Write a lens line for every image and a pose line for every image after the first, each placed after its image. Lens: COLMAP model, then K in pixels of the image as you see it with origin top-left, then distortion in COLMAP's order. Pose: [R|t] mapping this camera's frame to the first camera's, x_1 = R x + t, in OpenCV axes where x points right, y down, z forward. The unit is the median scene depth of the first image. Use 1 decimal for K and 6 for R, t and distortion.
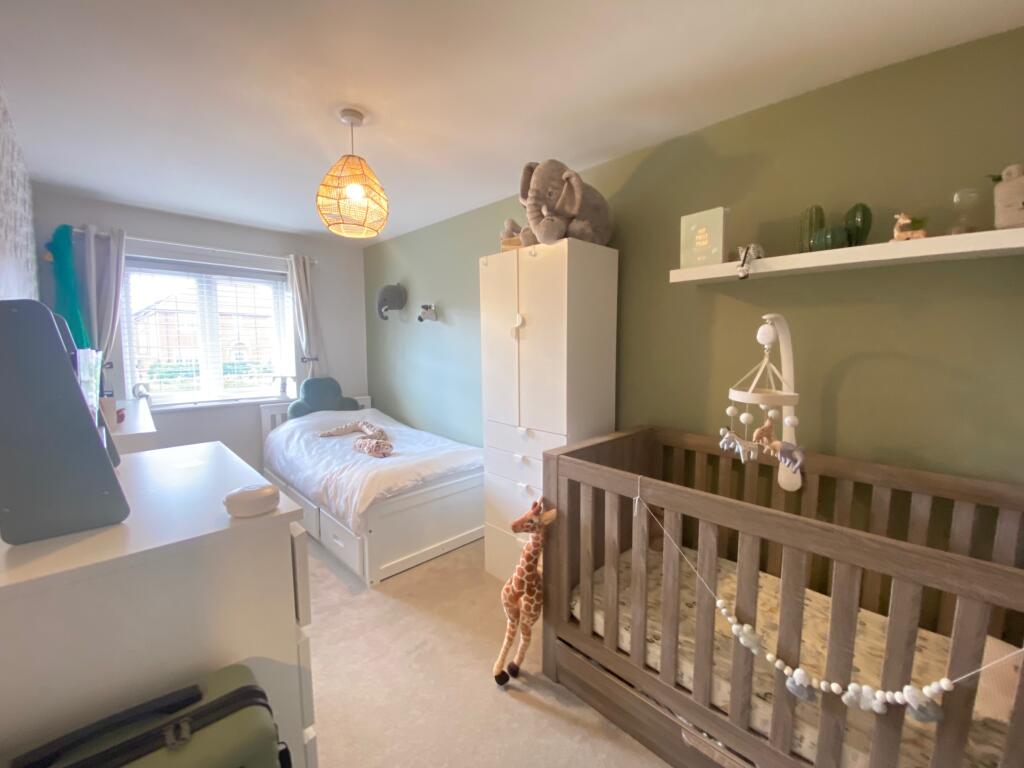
lens RADIAL K [[411.4, 0, 512.0], [0, 411.4, 384.0], [0, 0, 1]] dist [0.059408, -0.042970]
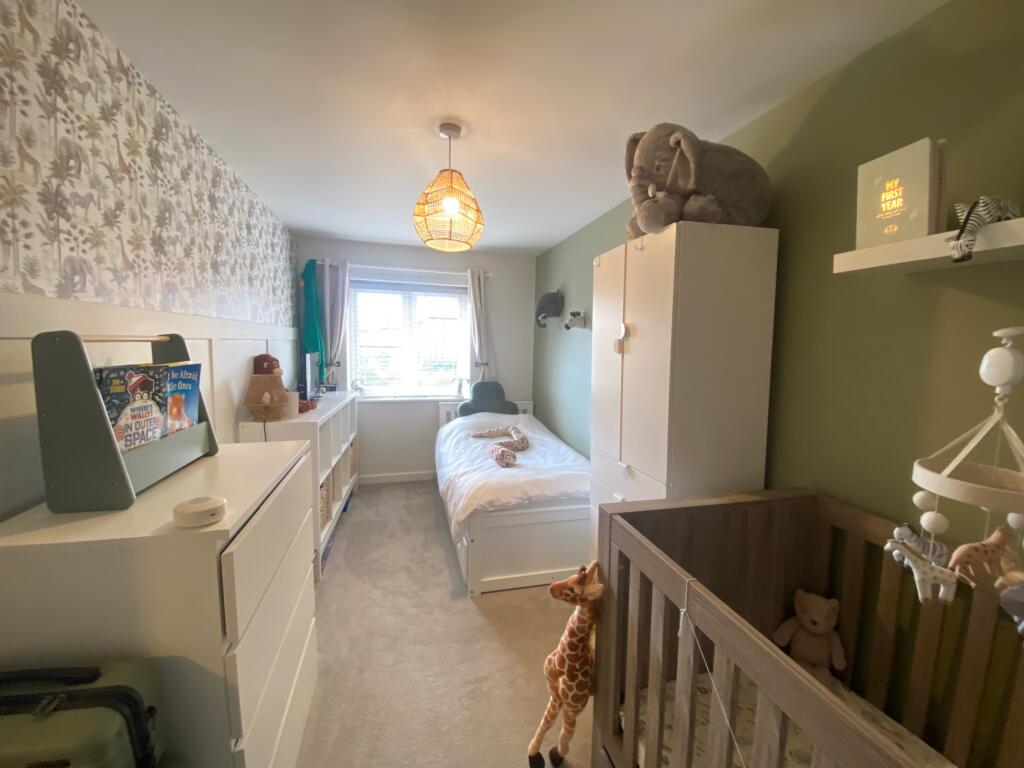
lens RADIAL K [[411.6, 0, 512.0], [0, 411.6, 384.0], [0, 0, 1]] dist [0.026095, -0.022466]
pose [[0.868862, 0.062715, -0.491066, 0.254810], [-0.066488, 0.997739, 0.009782, -0.047849], [0.490569, 0.024151, 0.871068, 0.206475]]
